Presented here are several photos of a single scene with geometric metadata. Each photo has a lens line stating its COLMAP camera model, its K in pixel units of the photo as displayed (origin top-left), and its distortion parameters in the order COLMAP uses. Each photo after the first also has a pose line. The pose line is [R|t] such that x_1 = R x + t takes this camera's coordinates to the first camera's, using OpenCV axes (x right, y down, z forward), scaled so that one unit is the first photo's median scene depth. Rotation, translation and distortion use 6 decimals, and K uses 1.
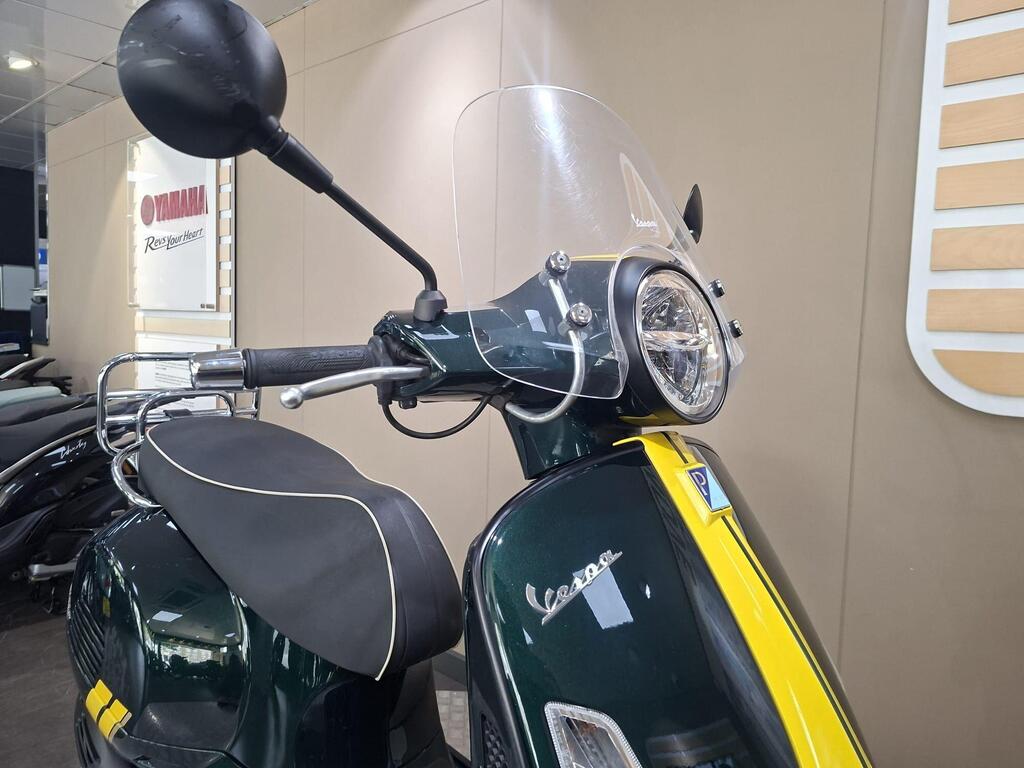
lens RADIAL K [[760.2, 0, 507.3], [0, 760.2, 384.1], [0, 0, 1]] dist [0.007471, -0.020470]
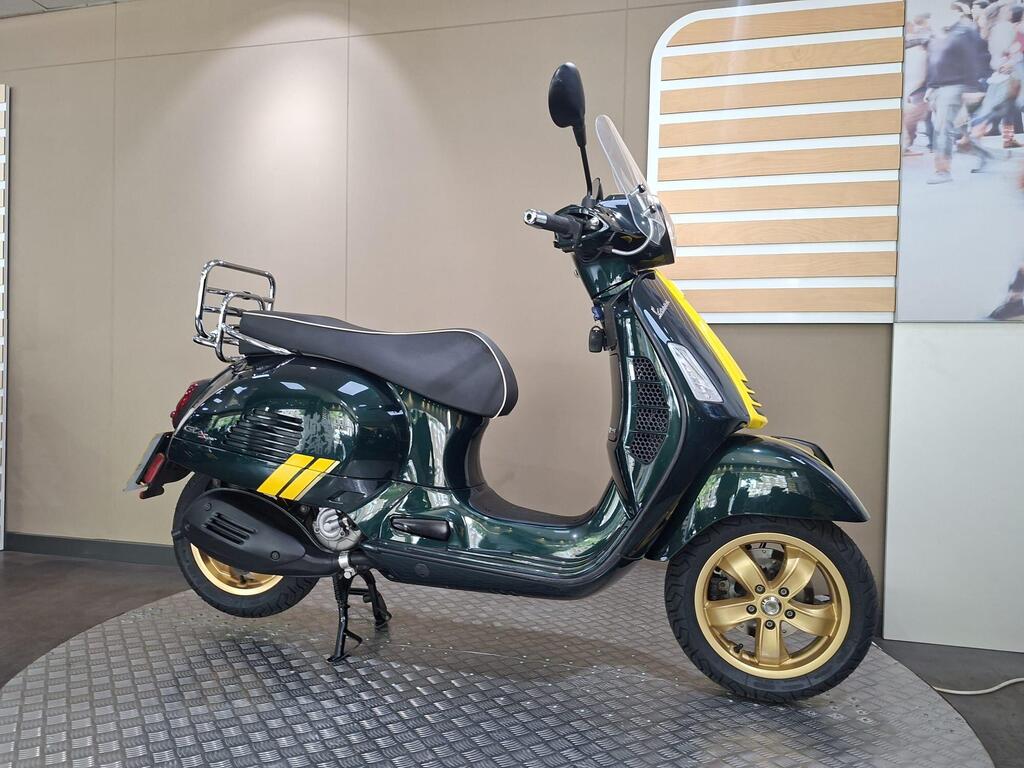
lens RADIAL K [[760.2, 0, 507.3], [0, 760.2, 384.1], [0, 0, 1]] dist [0.007471, -0.020470]
pose [[0.870063, -0.026897, 0.492206, -0.665738], [0.050616, 0.998107, -0.034931, 0.234484], [-0.490335, 0.055305, 0.869777, -0.399318]]
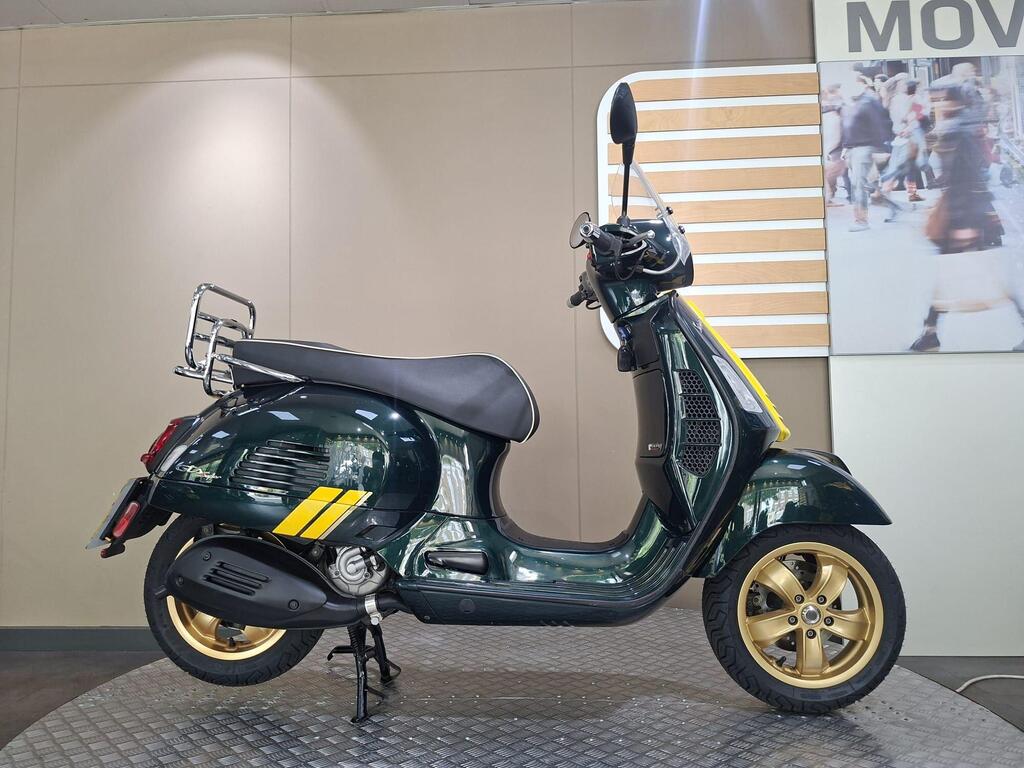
lens RADIAL K [[757.6, 0, 513.9], [0, 757.6, 379.5], [0, 0, 1]] dist [0.000286, -0.011844]
pose [[0.753390, 0.007321, 0.657533, -0.860740], [0.093819, 0.988512, -0.118502, 0.283824], [-0.650846, 0.150967, 0.744048, -0.210951]]
